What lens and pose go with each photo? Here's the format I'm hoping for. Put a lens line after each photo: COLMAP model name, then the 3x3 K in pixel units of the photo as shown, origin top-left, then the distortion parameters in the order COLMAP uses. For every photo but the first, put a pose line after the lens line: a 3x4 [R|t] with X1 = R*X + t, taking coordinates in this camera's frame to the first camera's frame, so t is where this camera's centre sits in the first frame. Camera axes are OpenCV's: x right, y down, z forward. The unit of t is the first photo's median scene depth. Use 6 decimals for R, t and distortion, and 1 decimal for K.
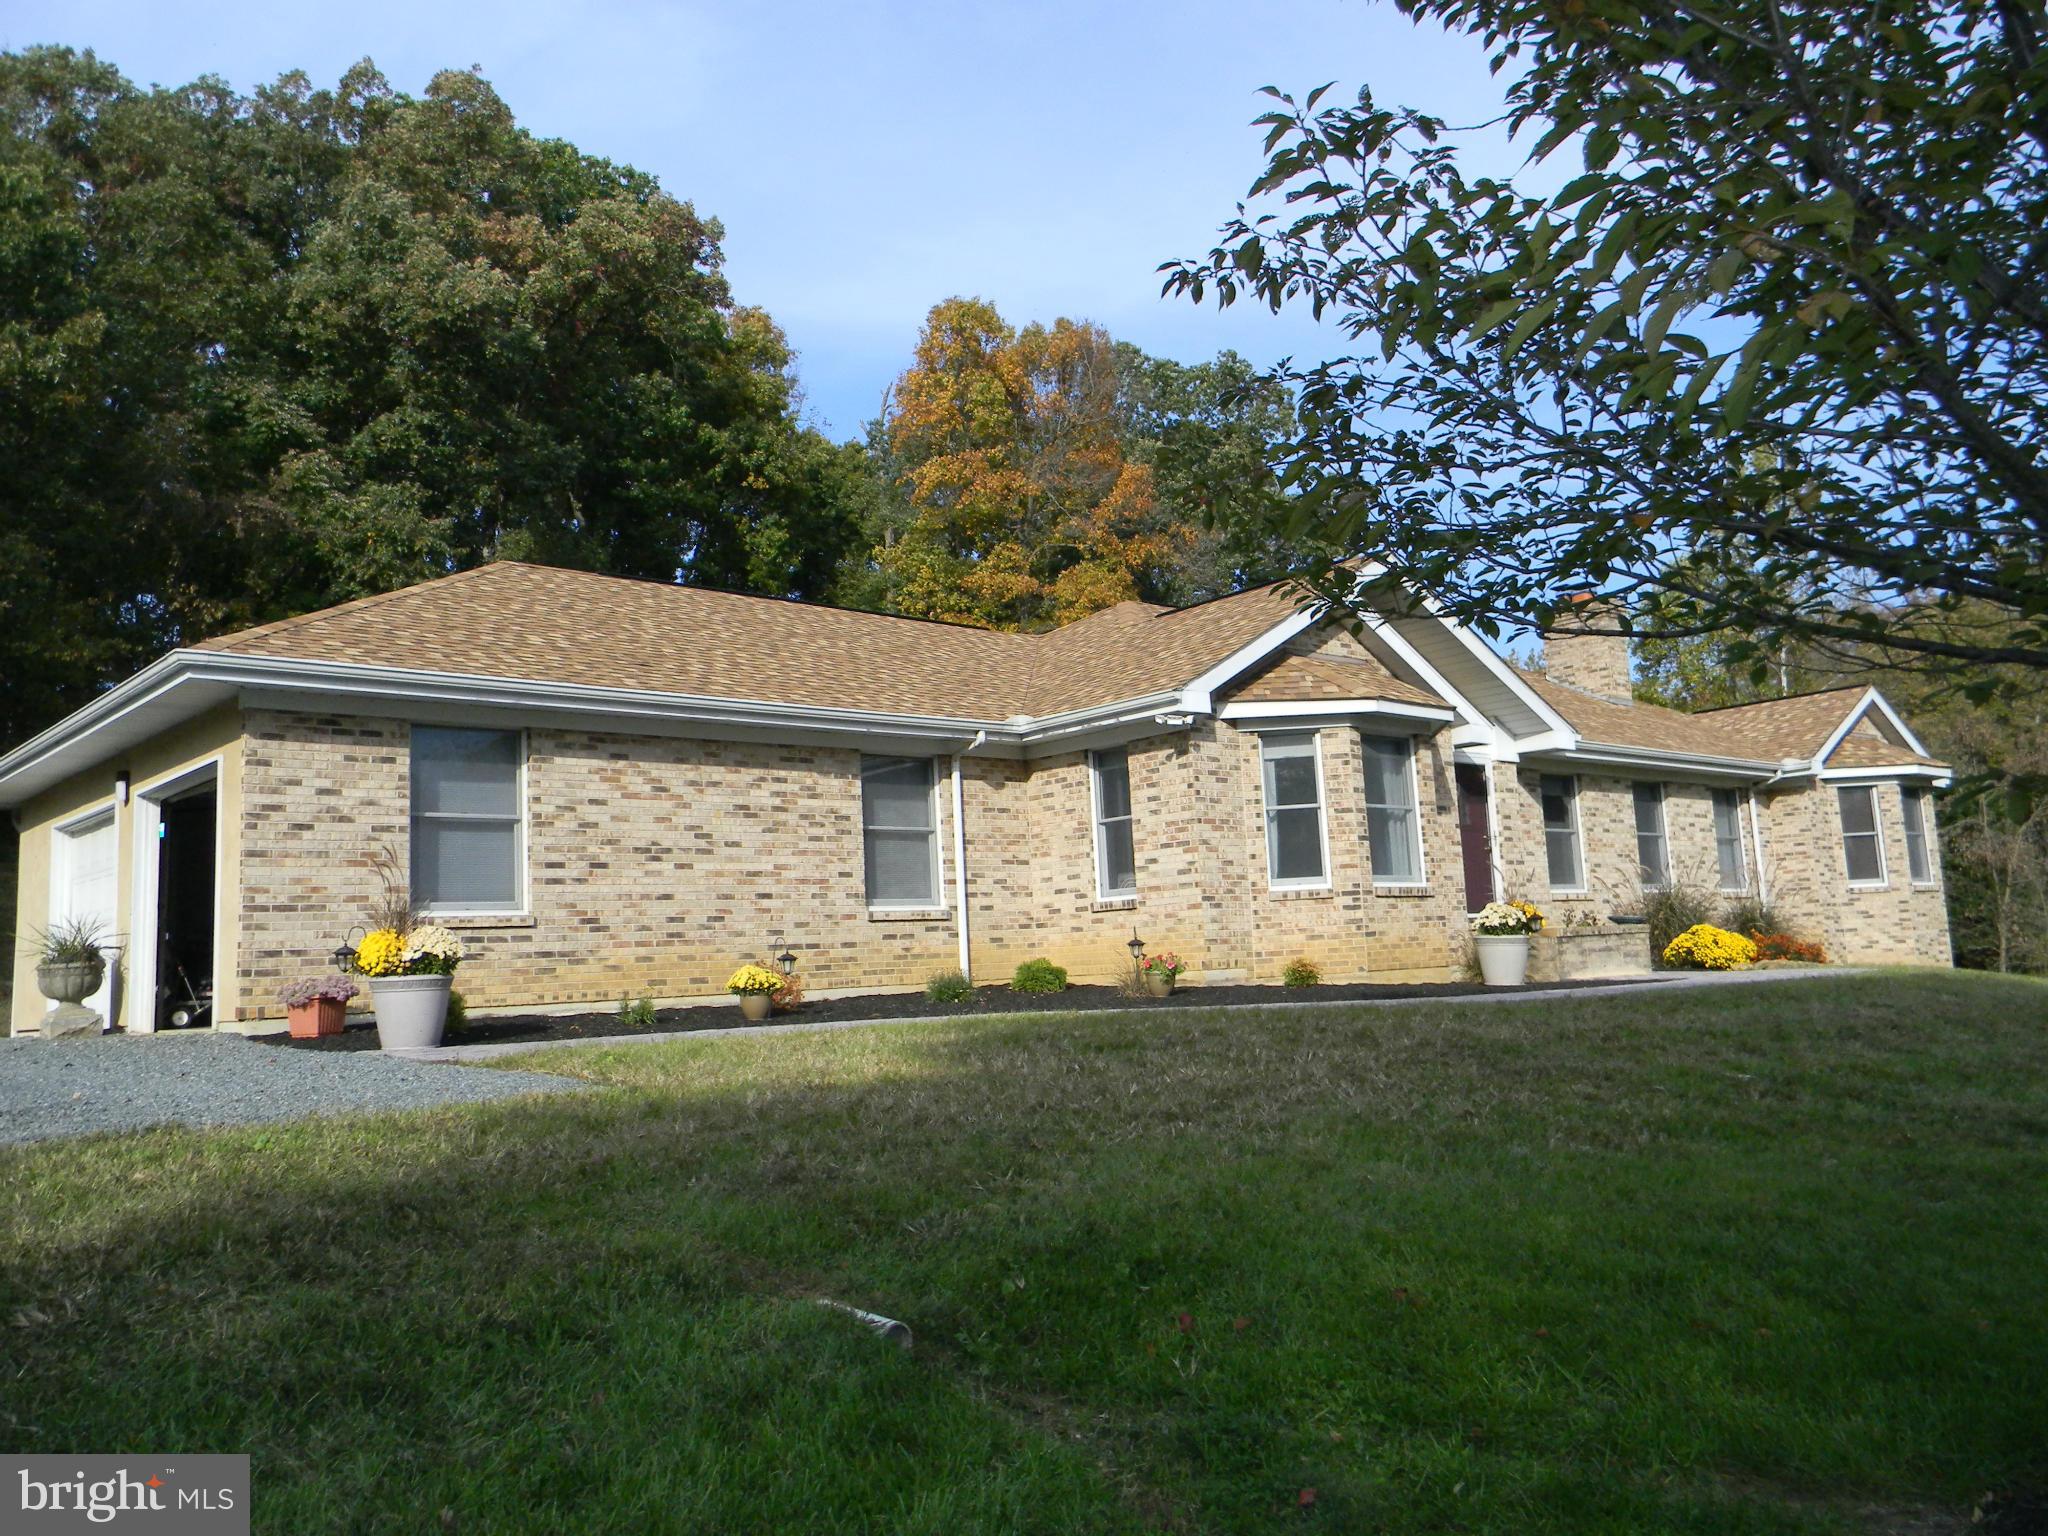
lens RADIAL K [[1640.7, 0, 1018.6], [0, 1640.7, 745.5], [0, 0, 1]] dist [0.008989, -0.020368]
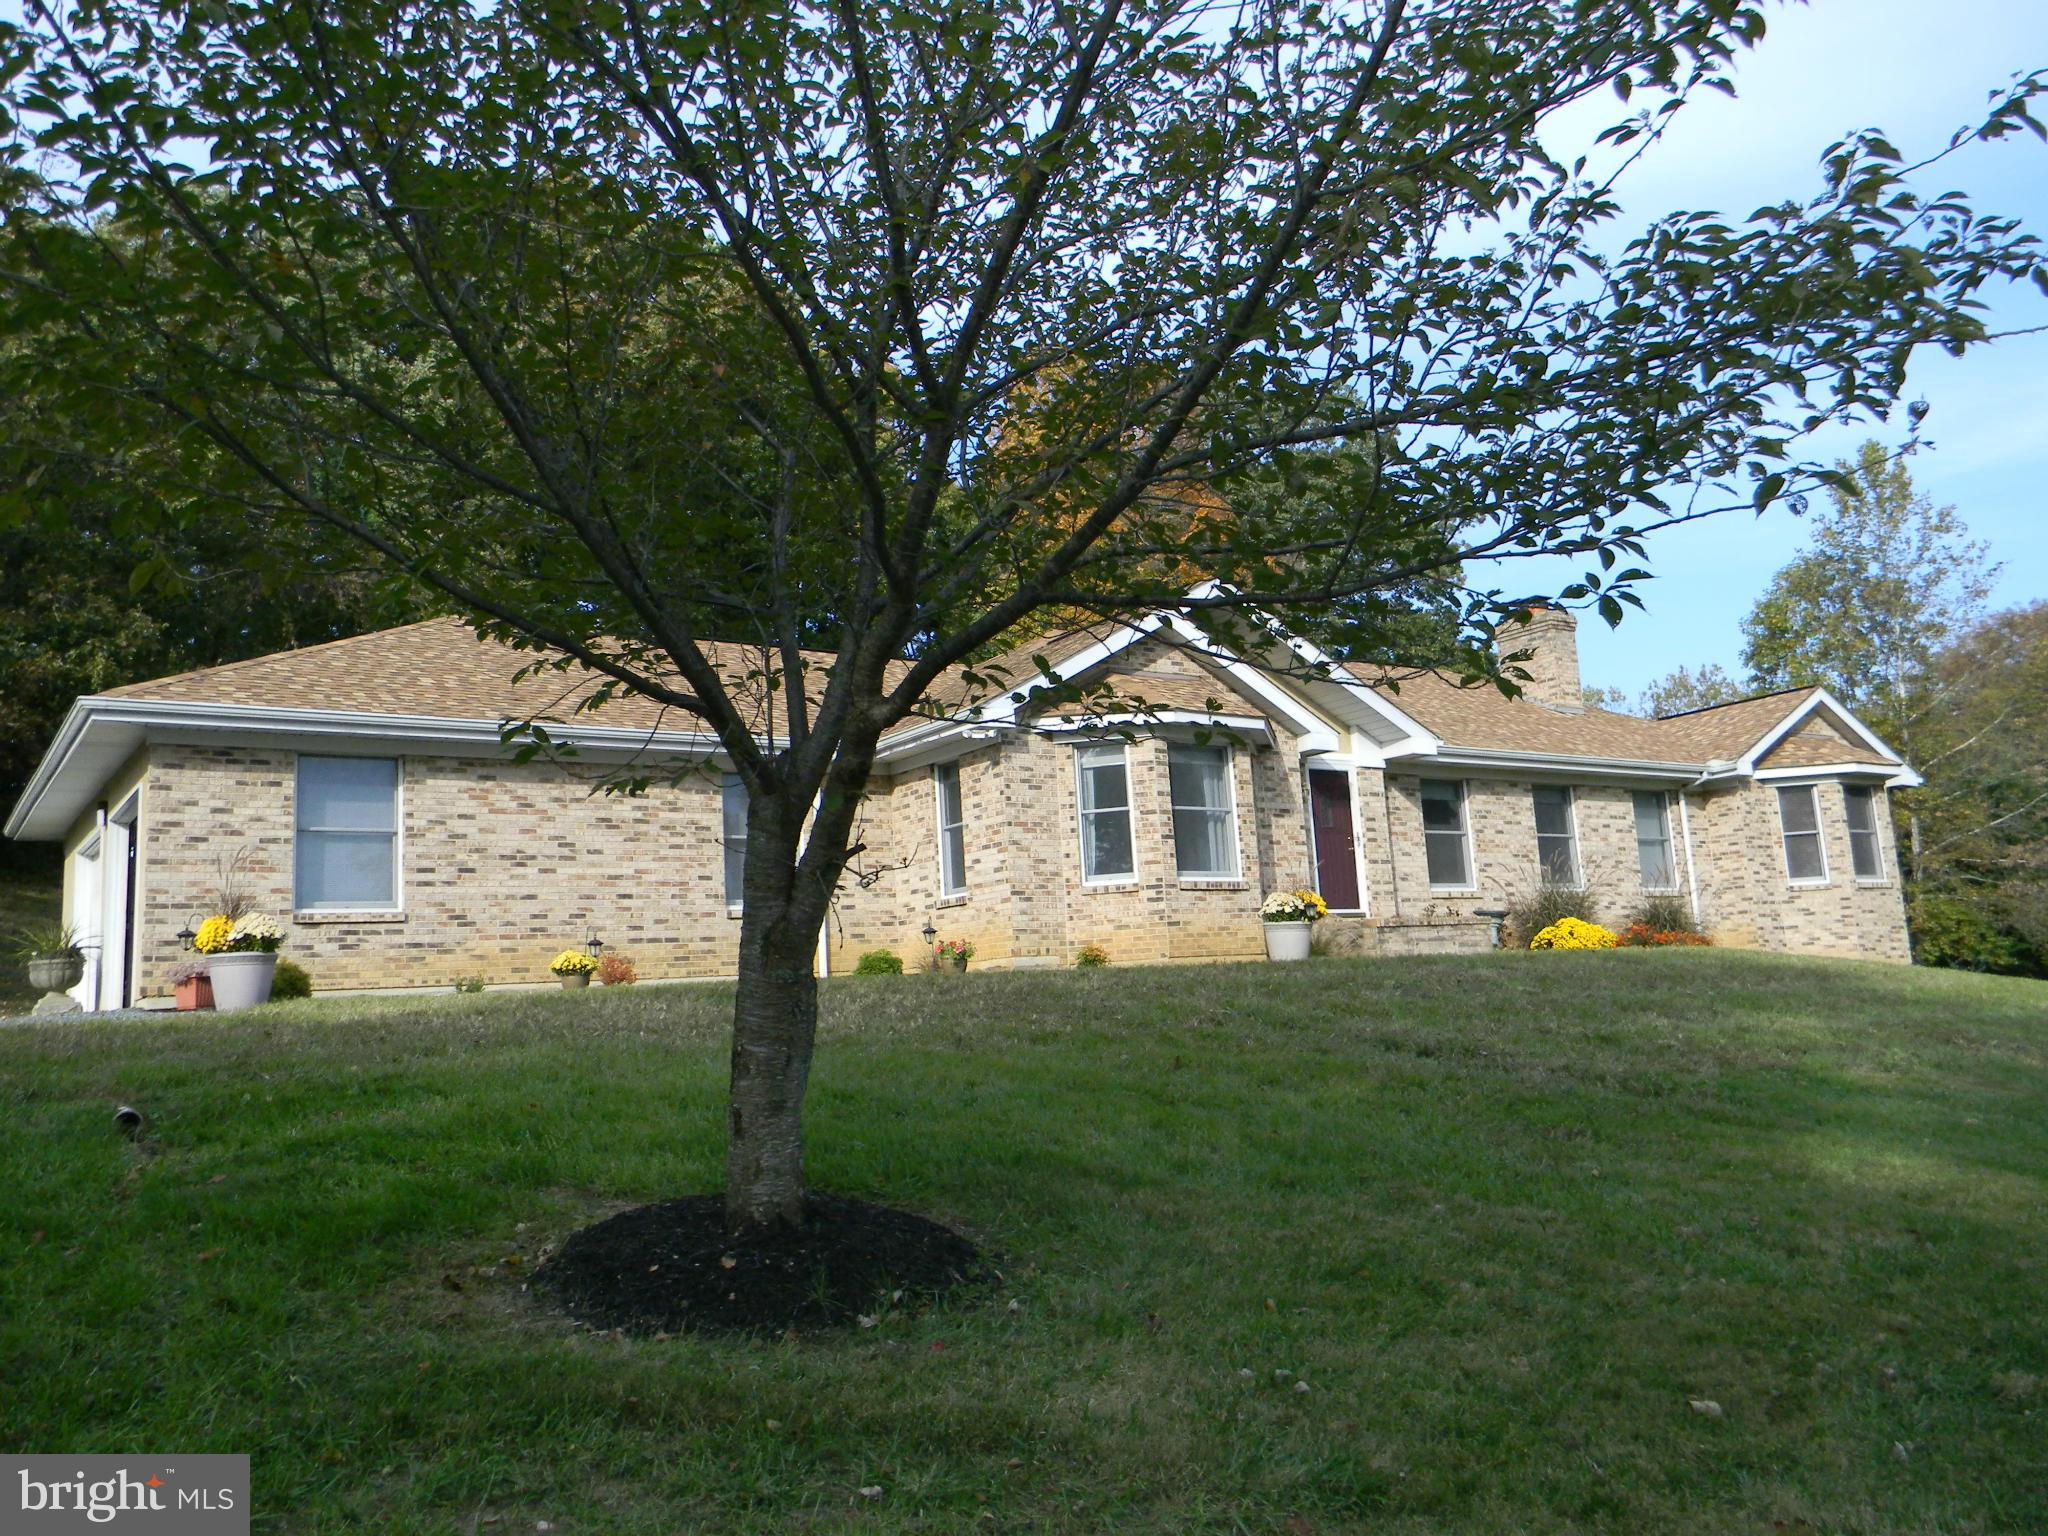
lens RADIAL K [[1640.7, 0, 1018.6], [0, 1640.7, 745.5], [0, 0, 1]] dist [0.008989, -0.020368]
pose [[0.992644, -0.027723, -0.117853, 0.247170], [0.025143, 0.999412, -0.023321, 0.018528], [0.118431, 0.020186, 0.992757, -0.110668]]
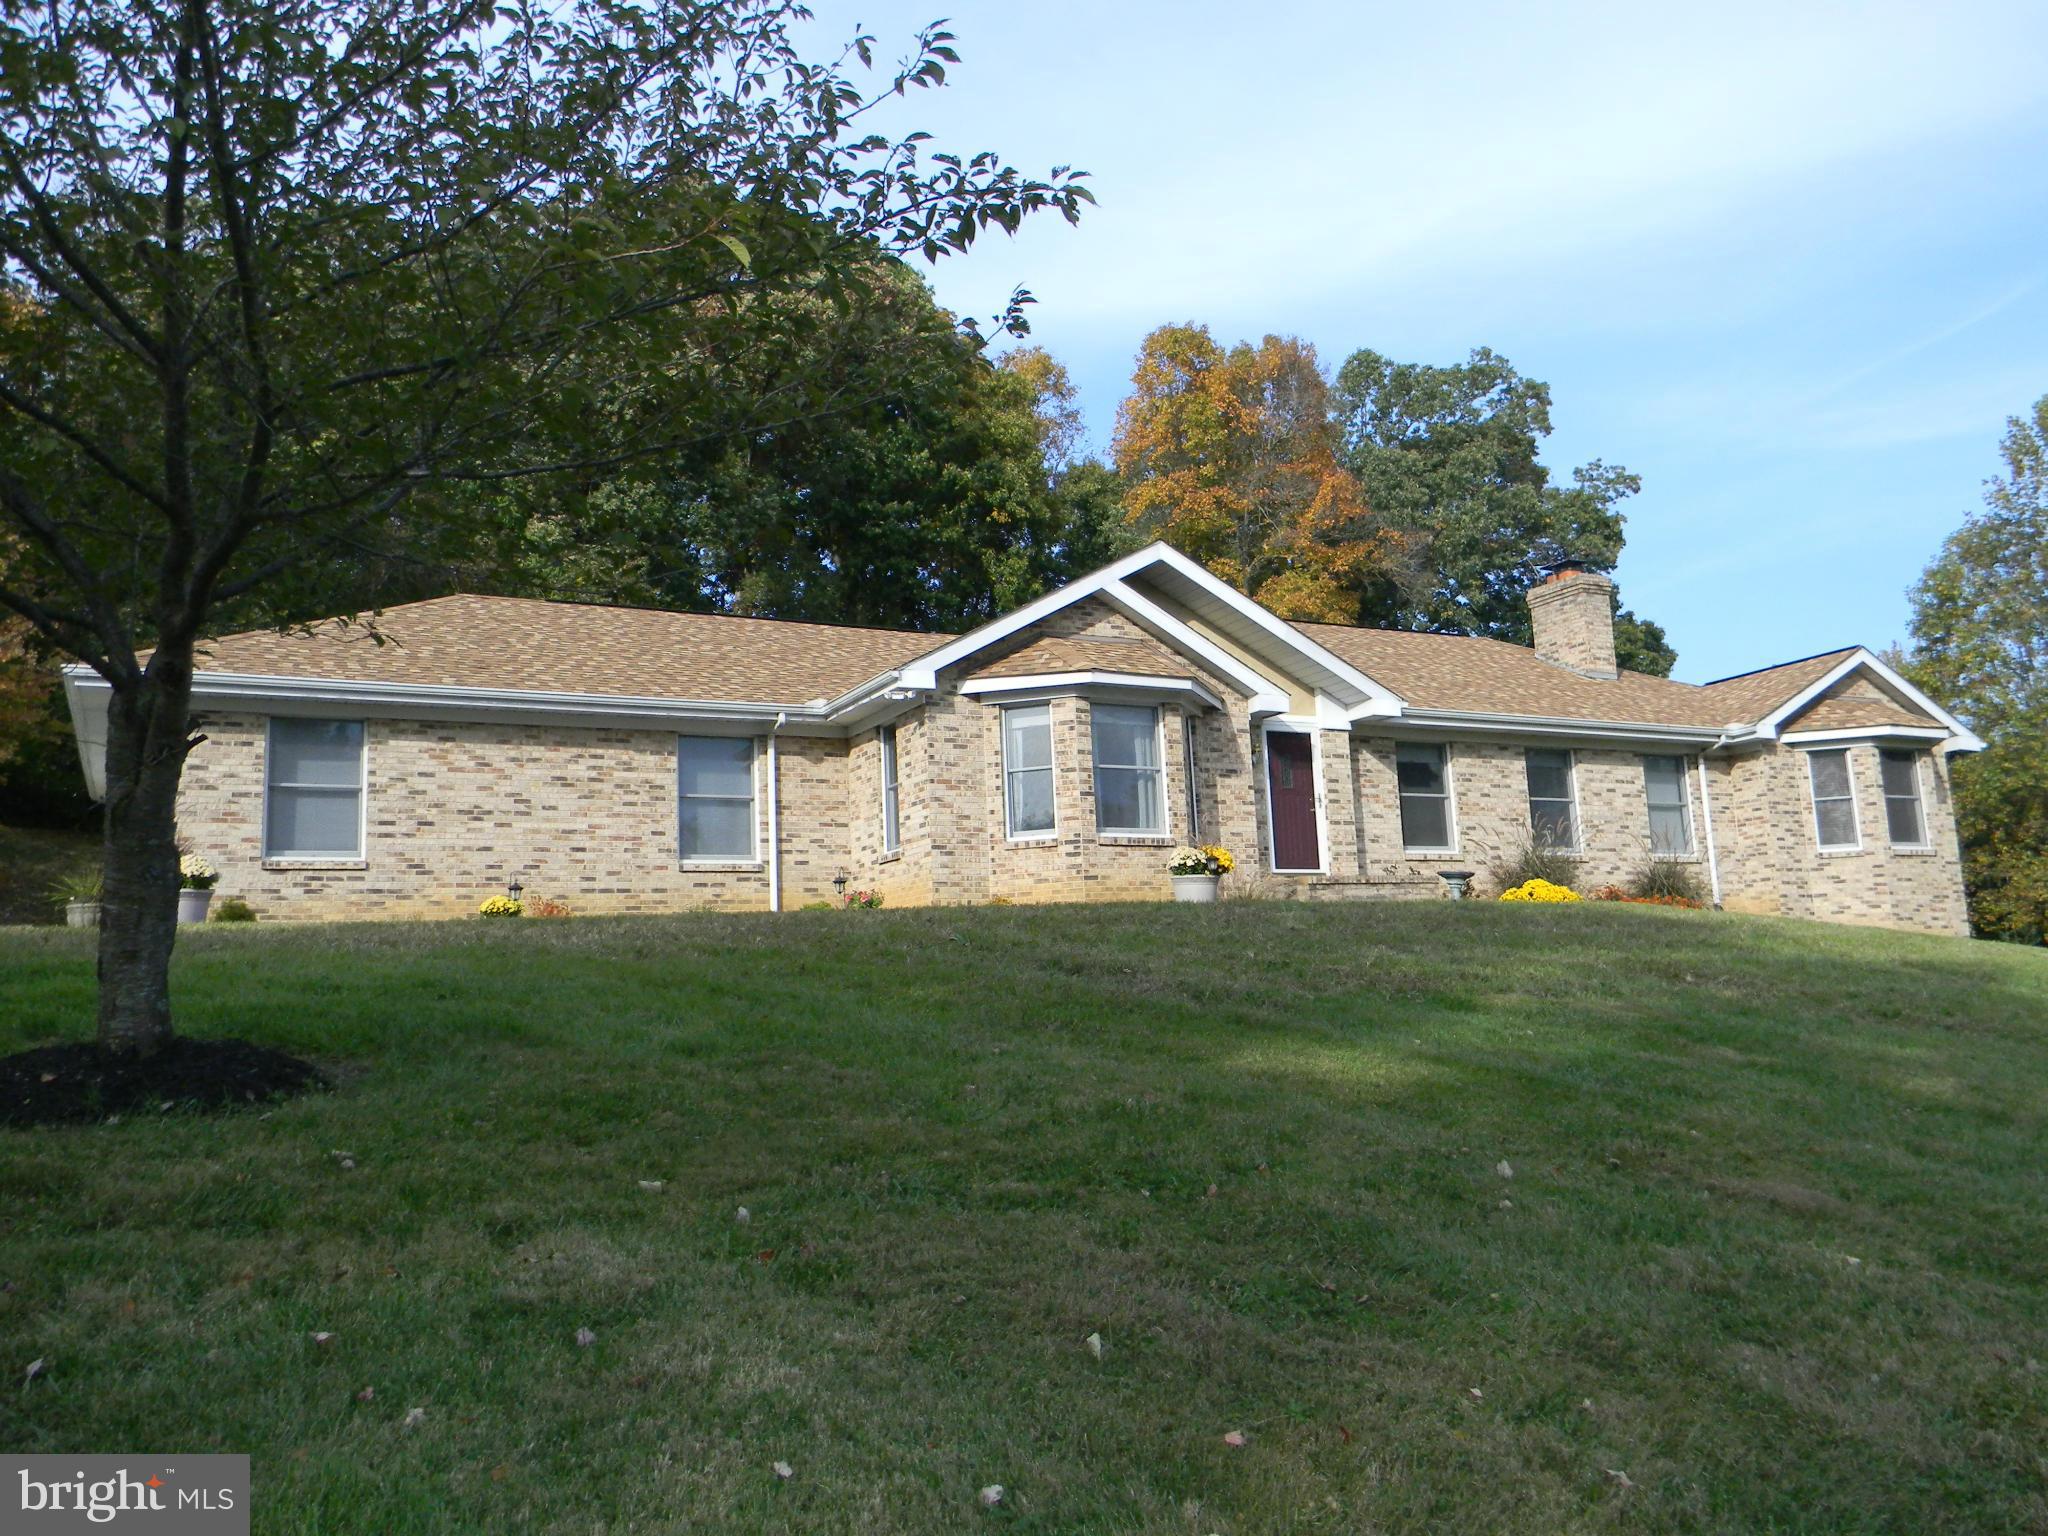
lens RADIAL K [[1640.7, 0, 1018.6], [0, 1640.7, 745.5], [0, 0, 1]] dist [0.008989, -0.020368]
pose [[0.970014, -0.032247, -0.240901, 0.448114], [0.028460, 0.999411, -0.019184, 0.044167], [0.241377, 0.011753, 0.970360, -0.119822]]
